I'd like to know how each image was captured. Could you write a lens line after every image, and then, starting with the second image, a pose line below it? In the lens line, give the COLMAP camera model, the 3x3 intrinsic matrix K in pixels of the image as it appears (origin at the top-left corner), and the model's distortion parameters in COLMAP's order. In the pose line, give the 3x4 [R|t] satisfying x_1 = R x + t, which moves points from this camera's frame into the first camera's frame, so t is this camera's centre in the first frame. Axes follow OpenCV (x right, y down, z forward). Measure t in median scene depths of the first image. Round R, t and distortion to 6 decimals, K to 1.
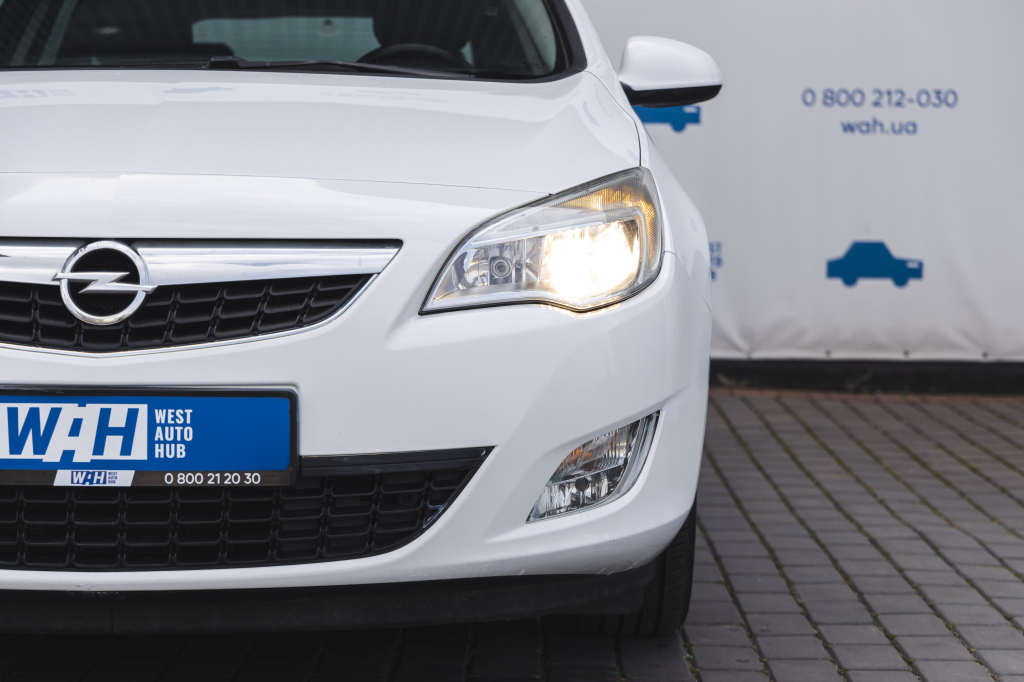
lens RADIAL K [[2160.4, 0, 519.2], [0, 2160.4, 342.0], [0, 0, 1]] dist [0.061853, 0.000000]
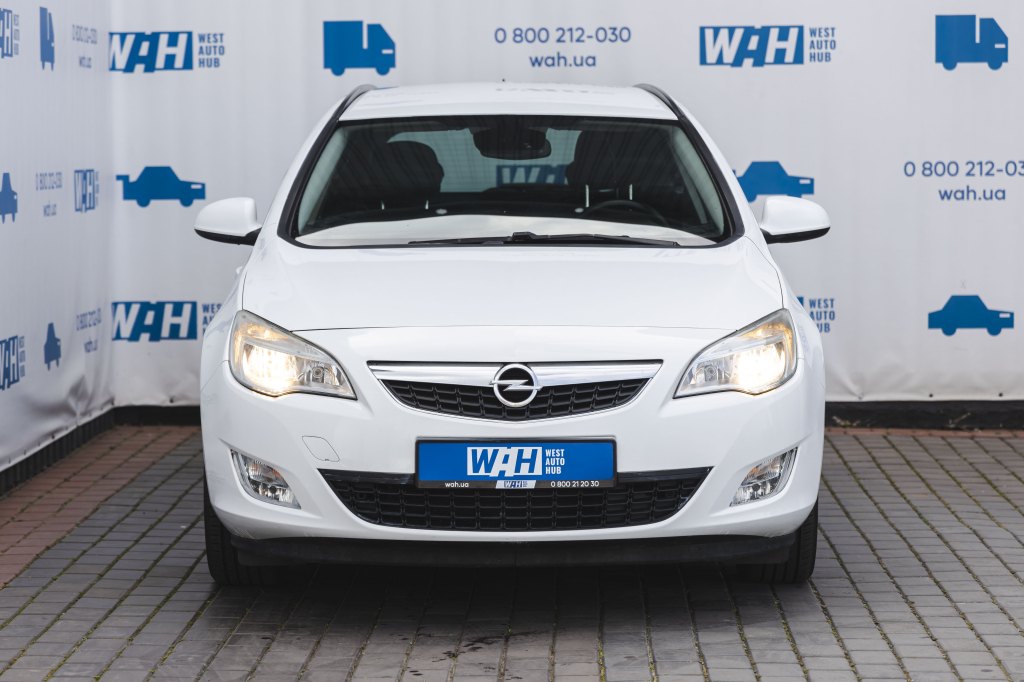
lens RADIAL K [[3041.9, 0, 506.9], [0, 3041.9, 332.9], [0, 0, 1]] dist [0.023952, 0.000000]
pose [[0.999759, -0.014604, -0.016419, -0.147261], [0.014469, 0.999861, -0.008299, -0.050236], [0.016538, 0.008060, 0.999831, -1.693623]]
